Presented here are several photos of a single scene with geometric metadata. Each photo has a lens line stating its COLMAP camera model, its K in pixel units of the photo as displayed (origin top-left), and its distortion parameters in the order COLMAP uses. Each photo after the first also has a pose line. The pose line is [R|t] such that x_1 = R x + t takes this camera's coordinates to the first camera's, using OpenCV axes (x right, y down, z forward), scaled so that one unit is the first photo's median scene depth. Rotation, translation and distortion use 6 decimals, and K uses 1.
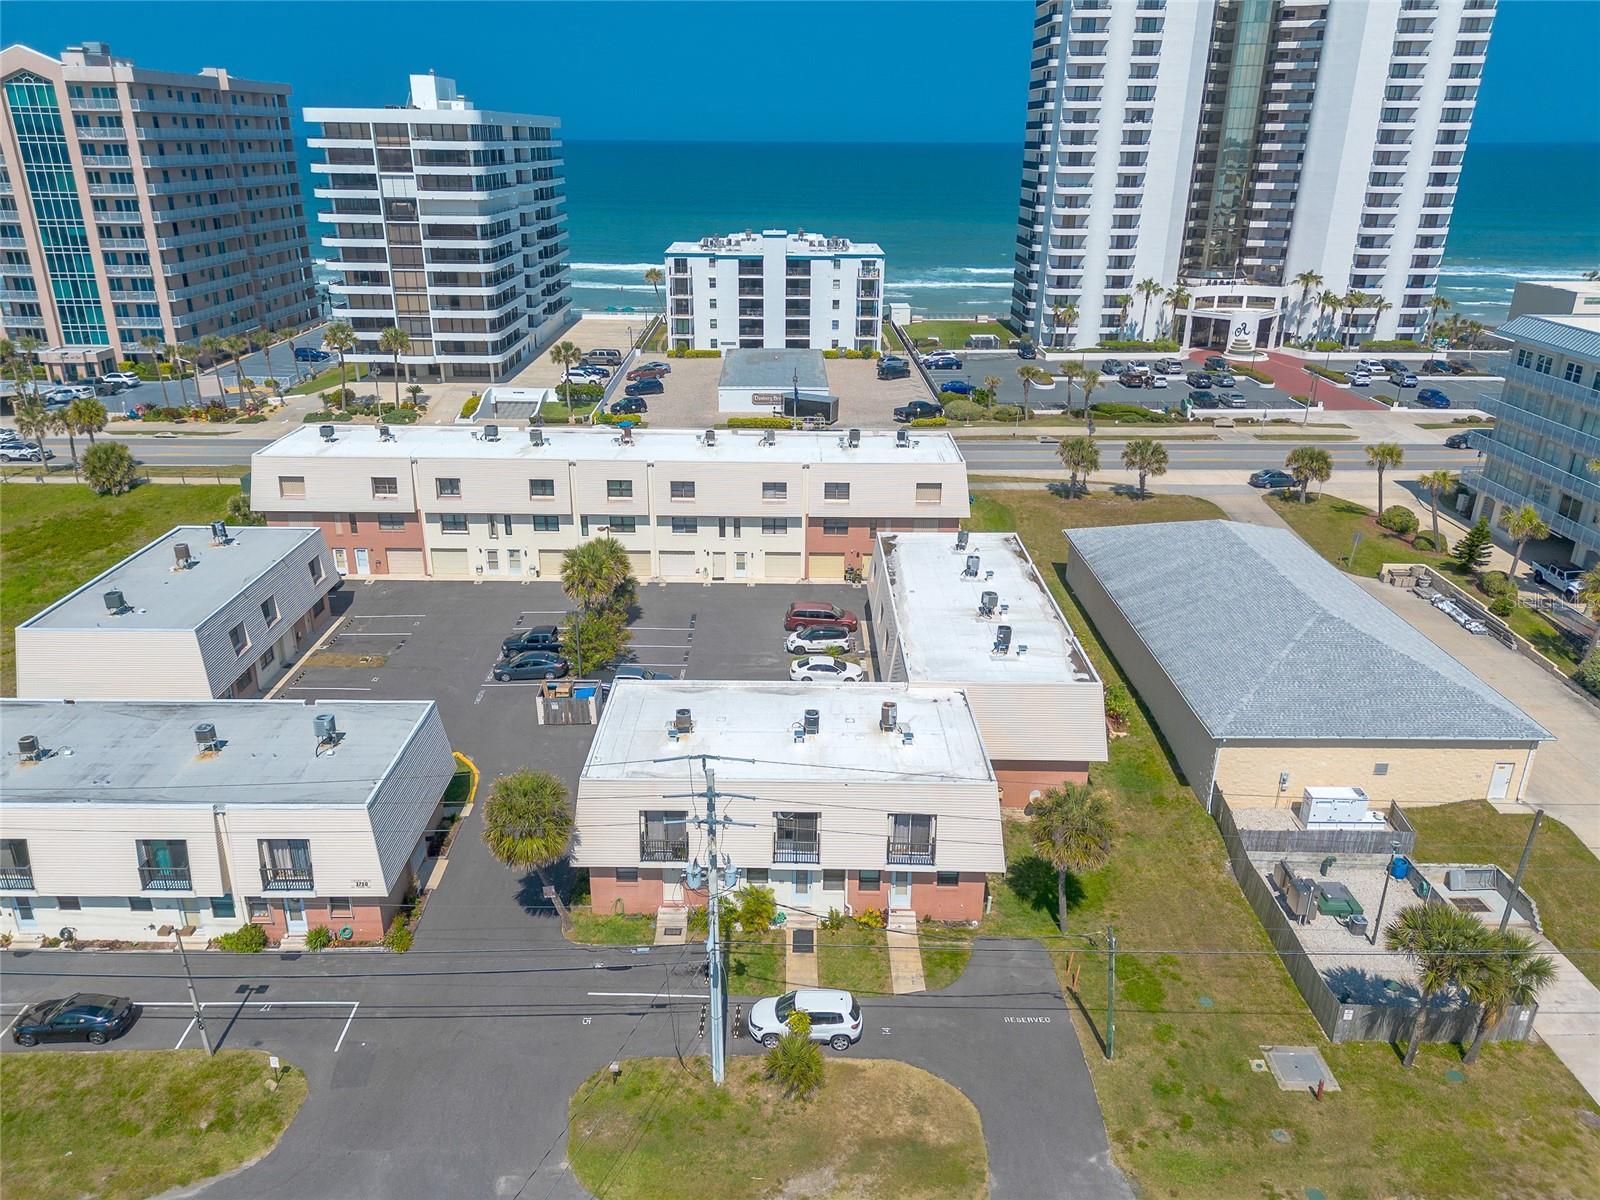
lens RADIAL K [[1145.2, 0, 800.0], [0, 1145.2, 600.0], [0, 0, 1]] dist [0.062022, -0.073696]
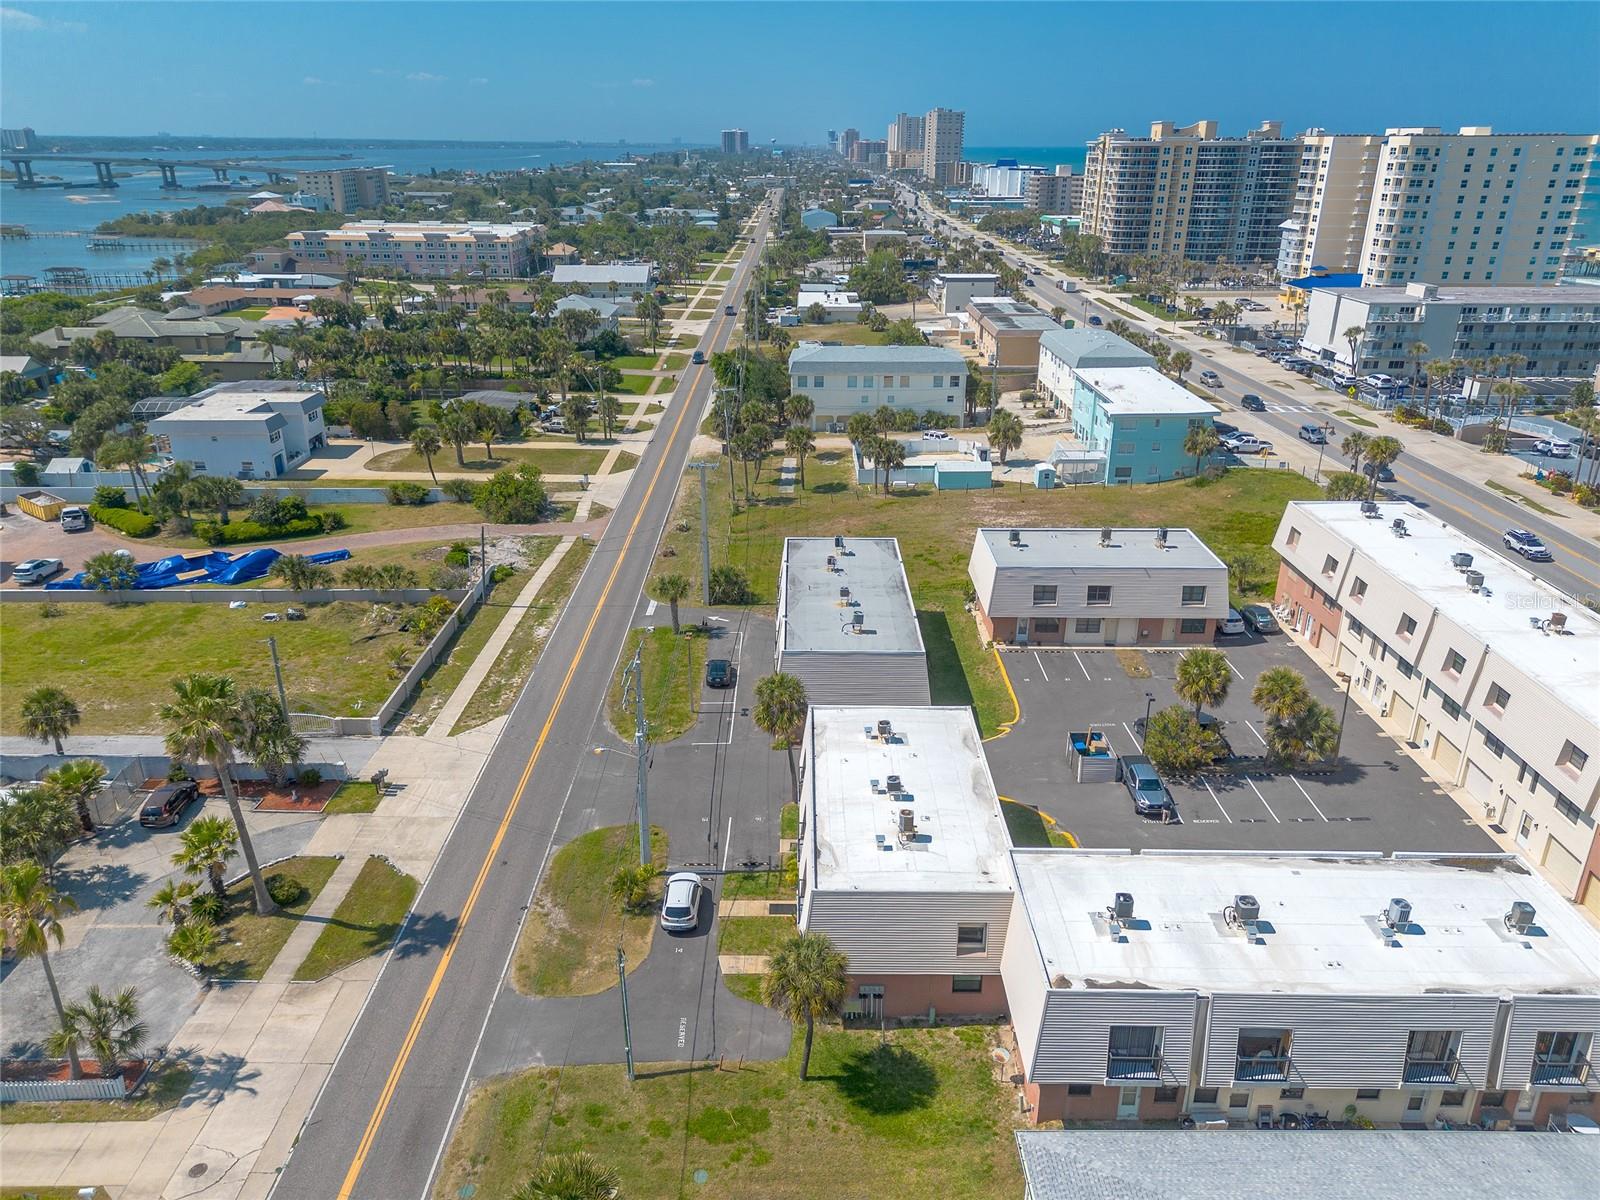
lens RADIAL K [[1126.4, 0, 798.0], [0, 1126.4, 609.5], [0, 0, 1]] dist [0.078489, -0.076621]
pose [[-0.003662, 0.371298, -0.928507, 0.392619], [-0.375879, 0.859912, 0.345350, -0.156510], [0.926661, 0.350271, 0.136414, 0.287405]]
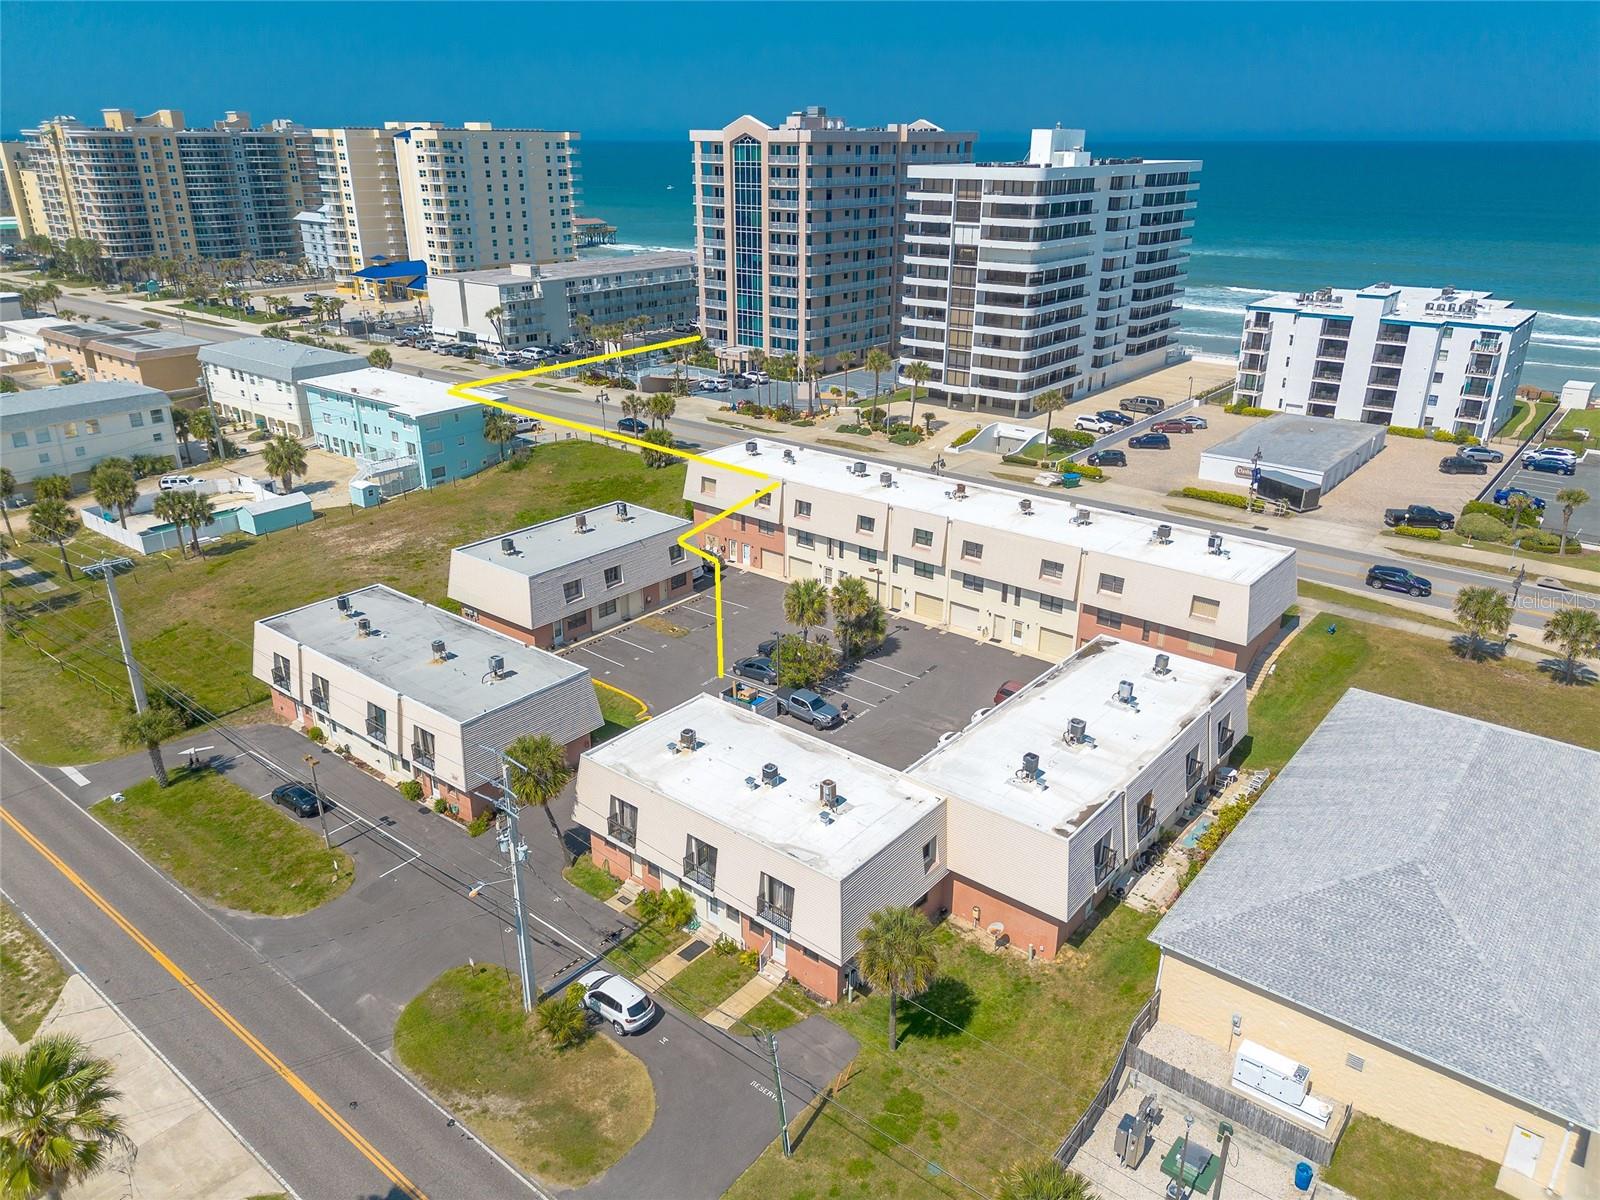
lens RADIAL K [[1126.2, 0, 806.3], [0, 1126.2, 615.9], [0, 0, 1]] dist [0.062371, -0.071333]
pose [[0.775987, 0.240102, -0.583262, 0.265342], [-0.232338, 0.968501, 0.089578, -0.062926], [0.586398, 0.066003, 0.807330, 0.045641]]
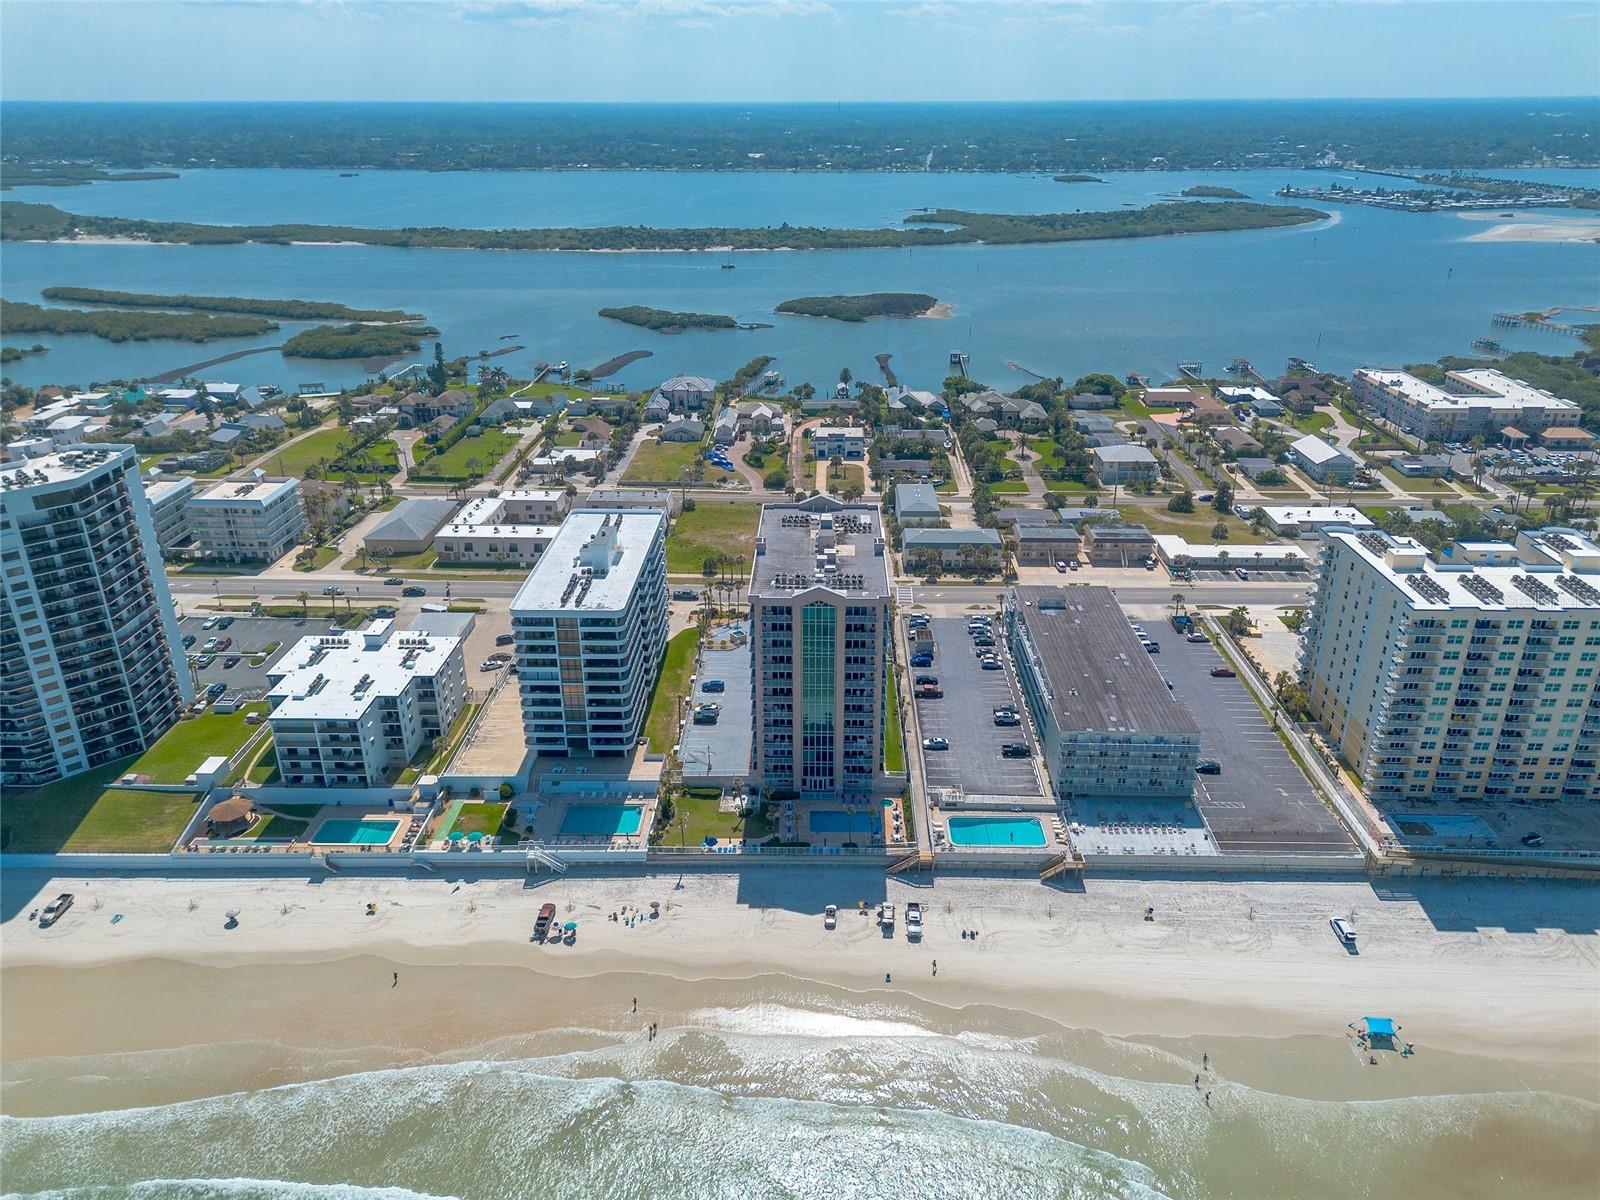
lens RADIAL K [[1126.4, 0, 798.0], [0, 1126.4, 609.5], [0, 0, 1]] dist [0.078489, -0.076621]
pose [[-0.999132, -0.023275, 0.034546, -0.713583], [0.008716, 0.694164, 0.719764, -1.634655], [-0.040733, 0.719441, -0.693359, 2.375990]]
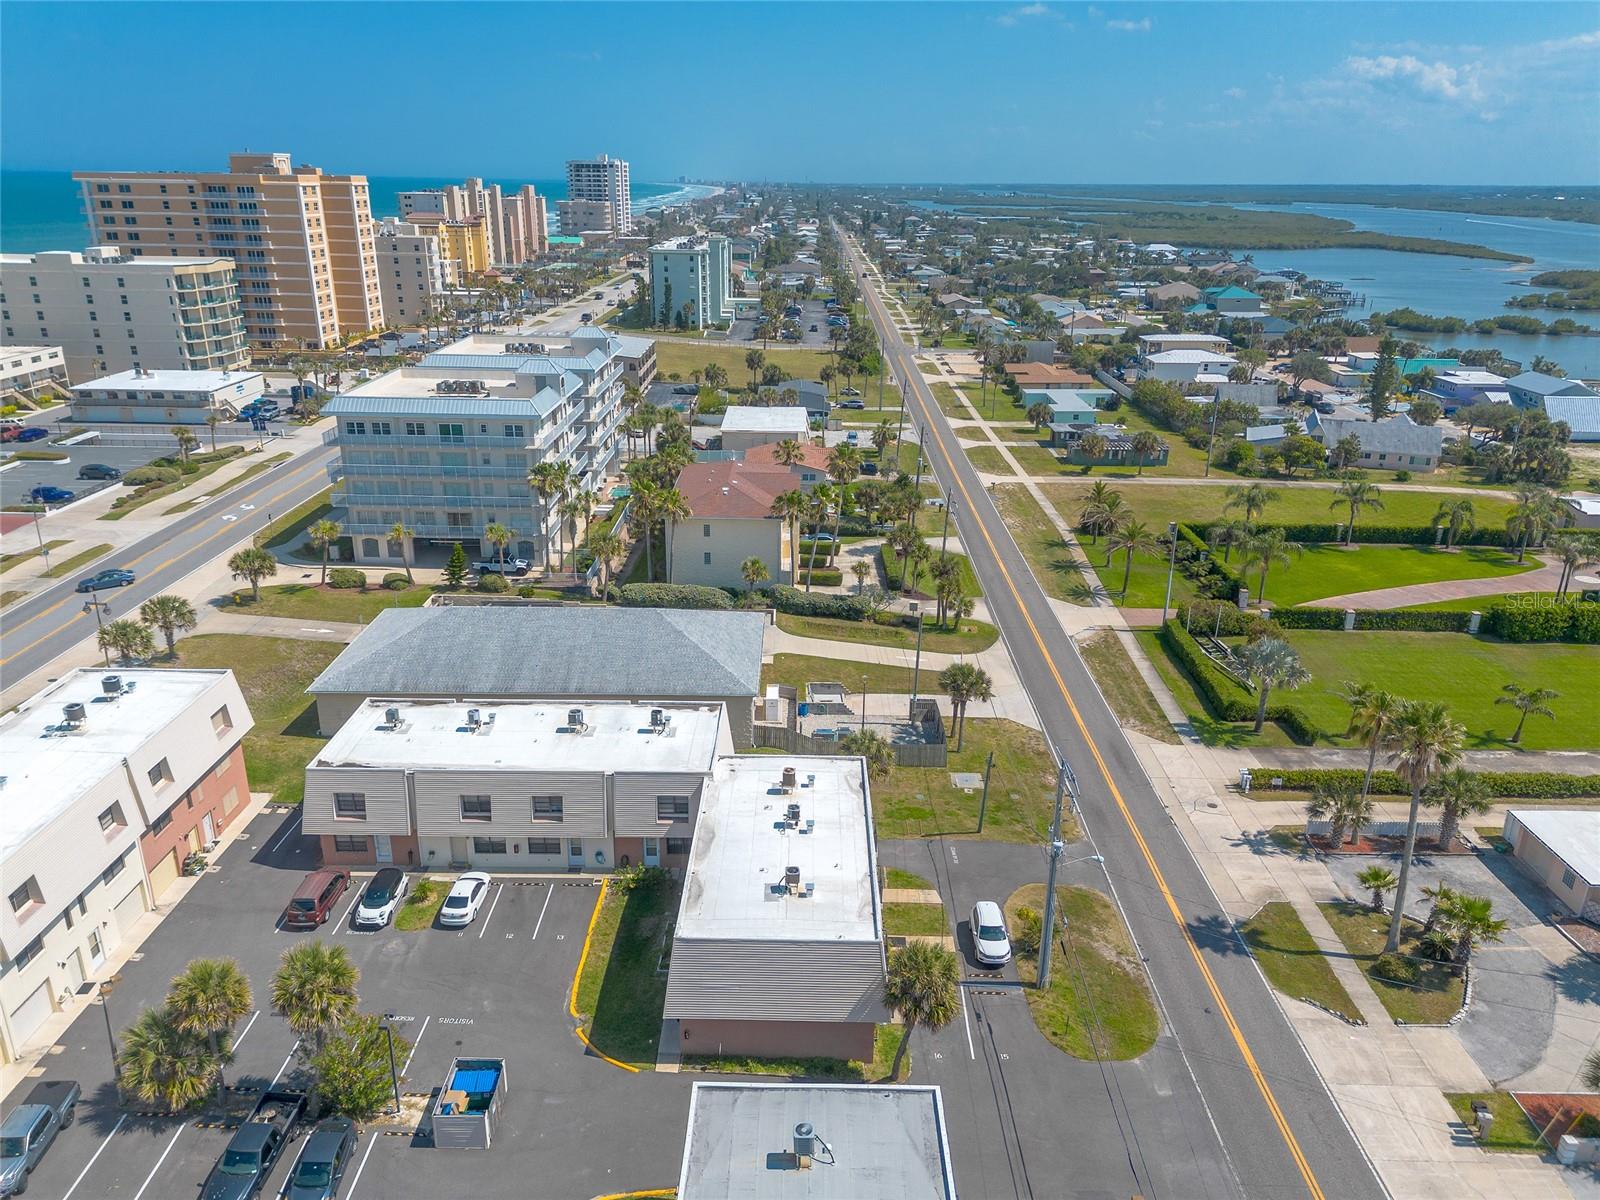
lens RADIAL K [[1126.4, 0, 798.0], [0, 1126.4, 609.5], [0, 0, 1]] dist [0.078489, -0.076621]
pose [[0.015520, -0.362598, 0.931816, -0.406870], [0.360892, 0.871140, 0.332976, -0.189998], [-0.932479, 0.331117, 0.144379, 0.308585]]
